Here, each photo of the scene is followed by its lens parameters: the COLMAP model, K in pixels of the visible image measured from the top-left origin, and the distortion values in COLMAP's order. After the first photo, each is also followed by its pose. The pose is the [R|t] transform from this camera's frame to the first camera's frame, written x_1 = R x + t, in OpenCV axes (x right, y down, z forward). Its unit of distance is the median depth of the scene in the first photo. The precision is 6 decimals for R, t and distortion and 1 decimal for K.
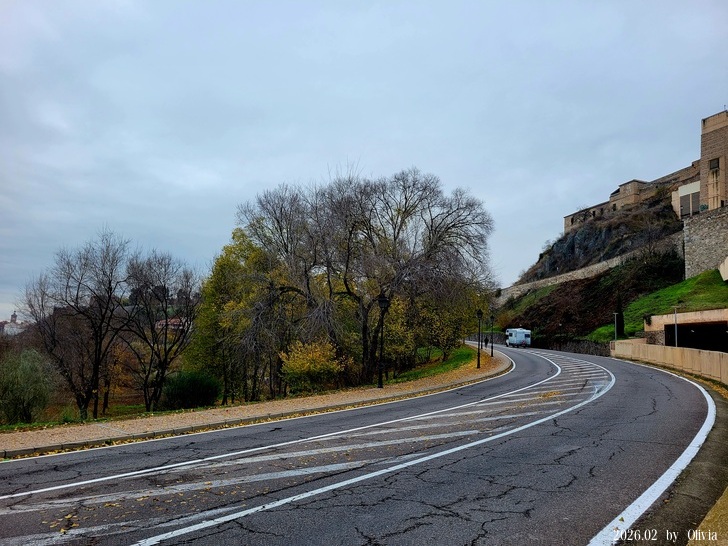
lens RADIAL K [[542.3, 0, 363.9], [0, 542.3, 273.1], [0, 0, 1]] dist [0.012206, 0.003955]
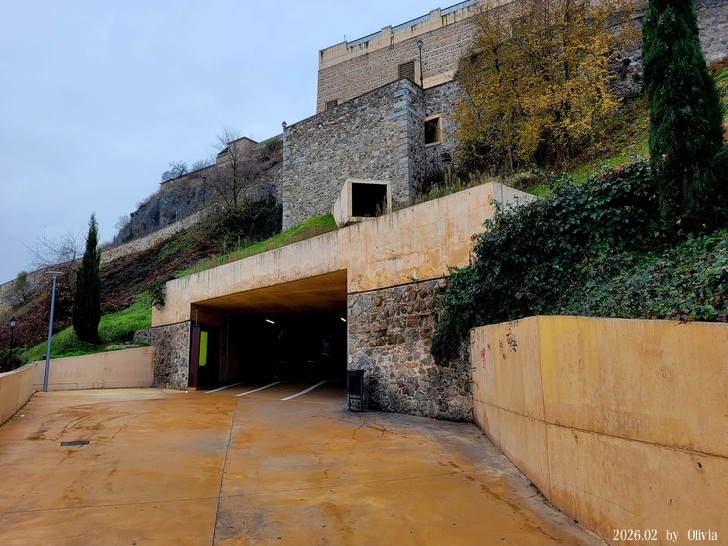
lens RADIAL K [[542.3, 0, 364.4], [0, 542.3, 272.8], [0, 0, 1]] dist [0.012206, 0.003955]
pose [[0.806100, 0.035739, 0.590699, 0.241527], [-0.025719, 0.999347, -0.025367, 0.044858], [-0.591220, 0.005256, 0.806493, 0.366459]]
